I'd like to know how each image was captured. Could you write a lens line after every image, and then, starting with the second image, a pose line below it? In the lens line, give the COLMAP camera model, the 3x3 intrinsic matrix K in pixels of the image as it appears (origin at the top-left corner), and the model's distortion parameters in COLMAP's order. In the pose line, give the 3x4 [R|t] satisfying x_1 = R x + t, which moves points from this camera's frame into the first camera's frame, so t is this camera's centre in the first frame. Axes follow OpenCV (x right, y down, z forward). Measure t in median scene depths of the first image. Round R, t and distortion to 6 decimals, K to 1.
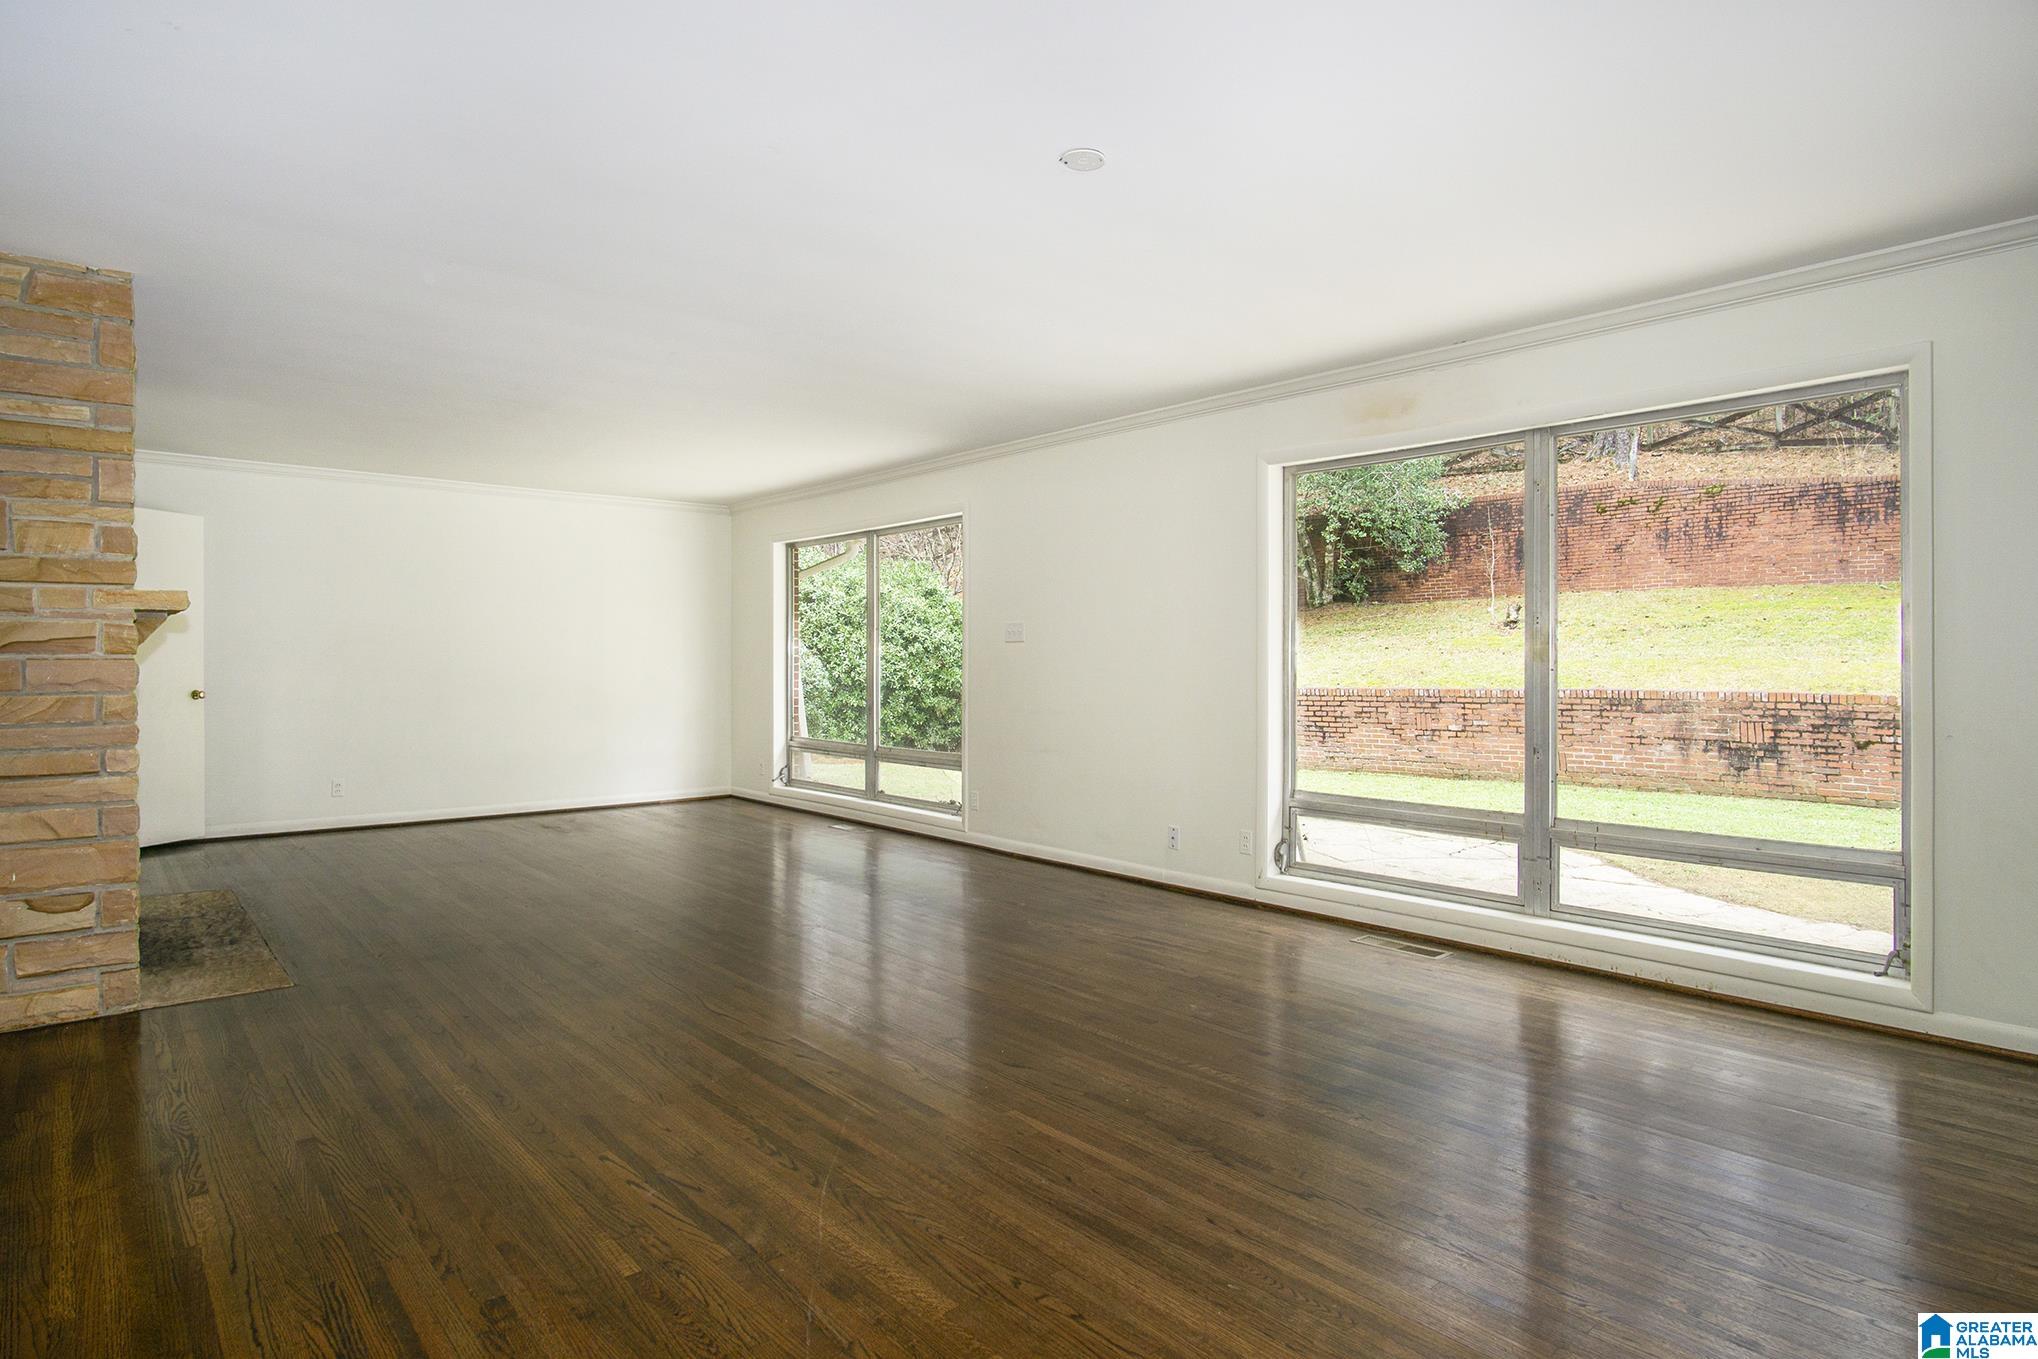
lens RADIAL K [[1118.8, 0, 1018.6], [0, 1118.8, 648.6], [0, 0, 1]] dist [-0.020965, -0.000047]
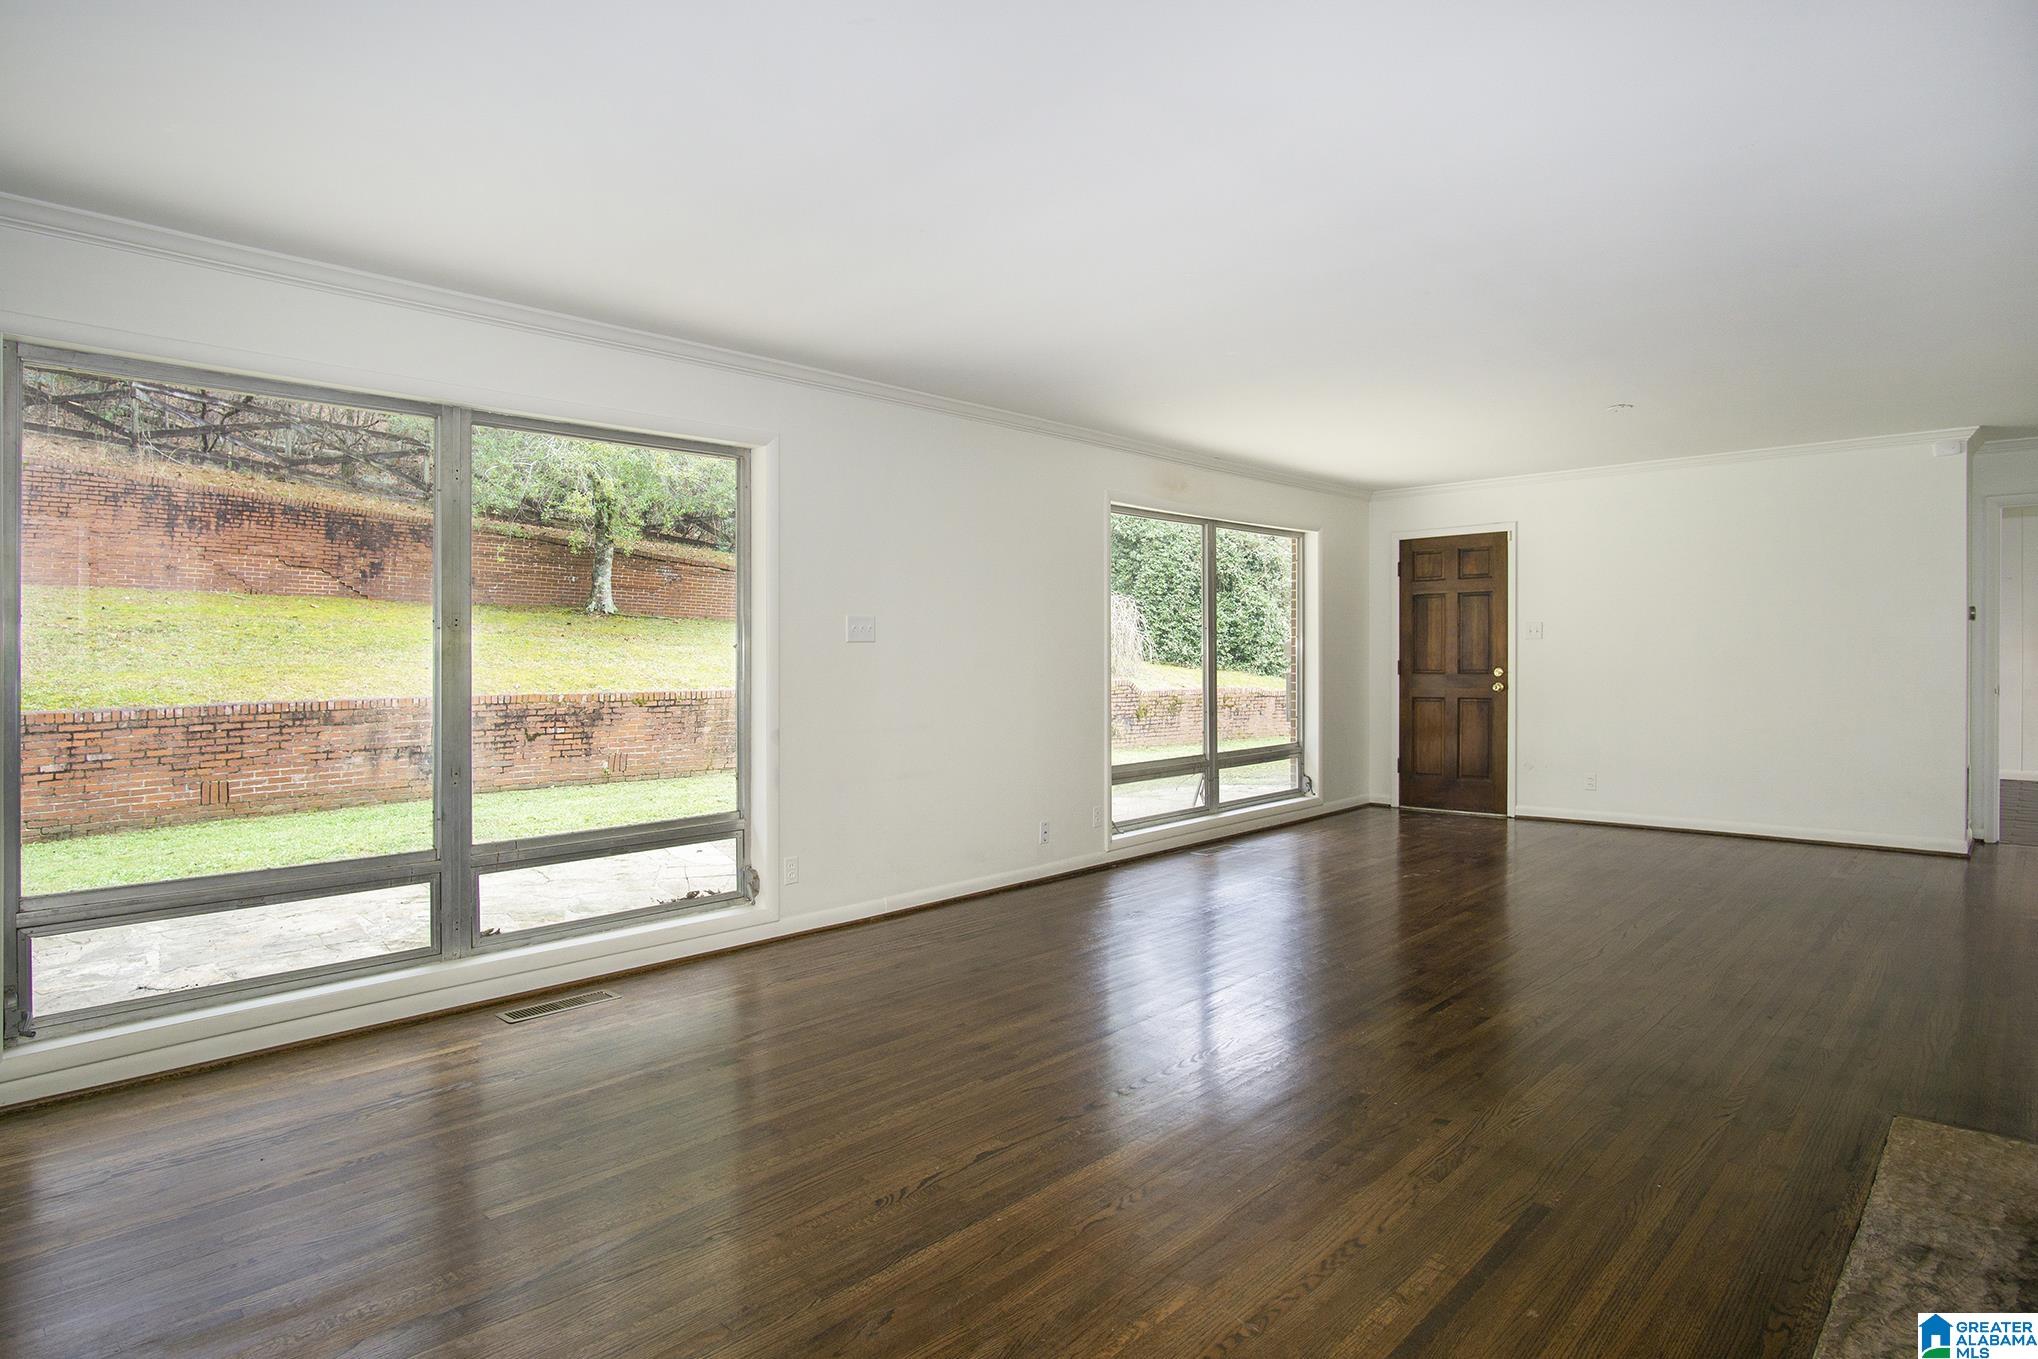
lens RADIAL K [[1118.8, 0, 1018.6], [0, 1118.8, 648.6], [0, 0, 1]] dist [-0.020965, -0.000047]
pose [[-0.099554, 0.007980, 0.995000, -0.418706], [0.002891, 0.999966, -0.007730, 0.002368], [-0.995028, 0.002107, -0.099574, 0.521974]]
